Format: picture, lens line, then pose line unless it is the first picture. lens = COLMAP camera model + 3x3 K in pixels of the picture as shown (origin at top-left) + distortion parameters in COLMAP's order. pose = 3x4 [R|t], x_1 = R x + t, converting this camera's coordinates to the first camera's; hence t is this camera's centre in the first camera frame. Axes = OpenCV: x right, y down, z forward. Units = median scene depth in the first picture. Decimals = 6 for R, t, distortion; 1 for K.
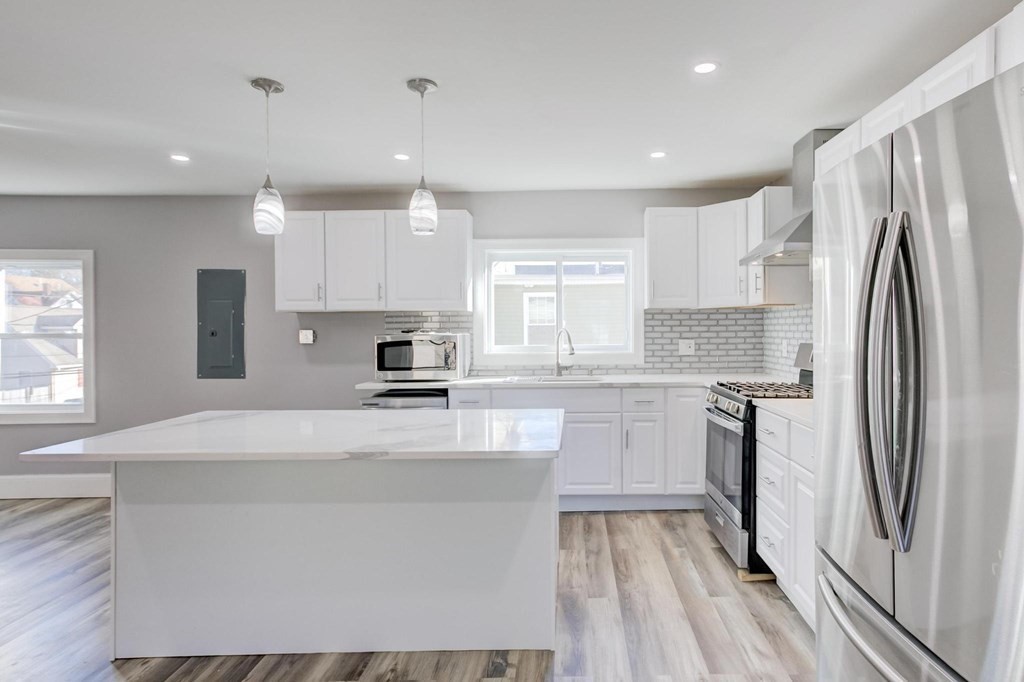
lens RADIAL K [[578.4, 0, 621.0], [0, 578.4, 326.1], [0, 0, 1]] dist [0.021114, -0.000005]
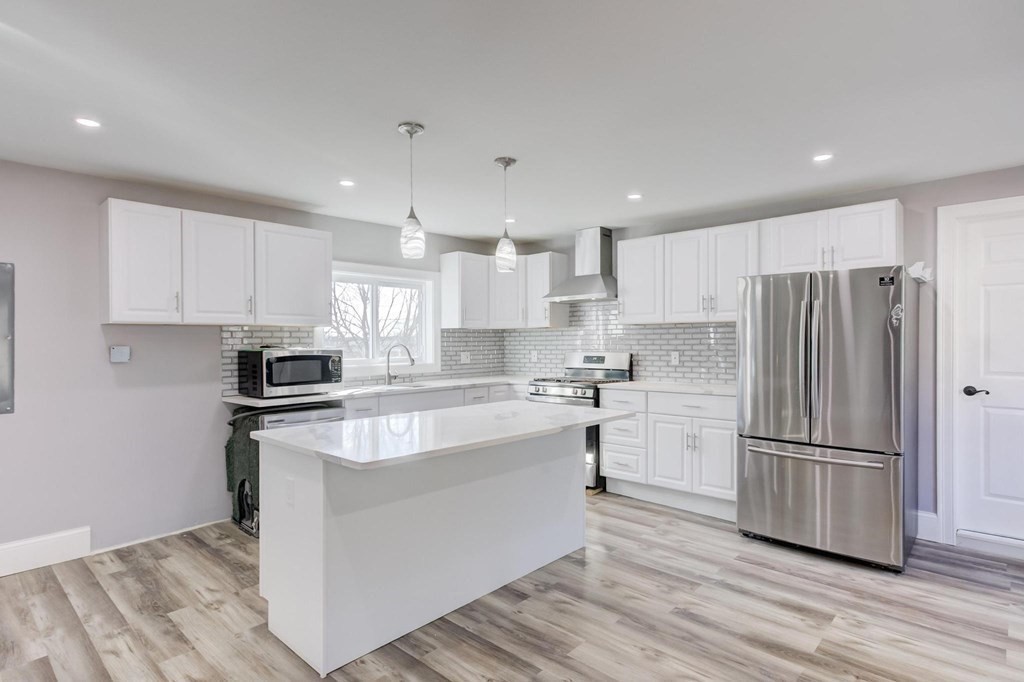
lens RADIAL K [[536.1, 0, 503.6], [0, 536.1, 343.6], [0, 0, 1]] dist [0.016903, 0.000532]
pose [[0.685926, -0.000404, 0.727672, -0.731532], [0.001928, 0.999997, -0.001263, 0.005798], [-0.727669, 0.002269, 0.685925, 0.090356]]
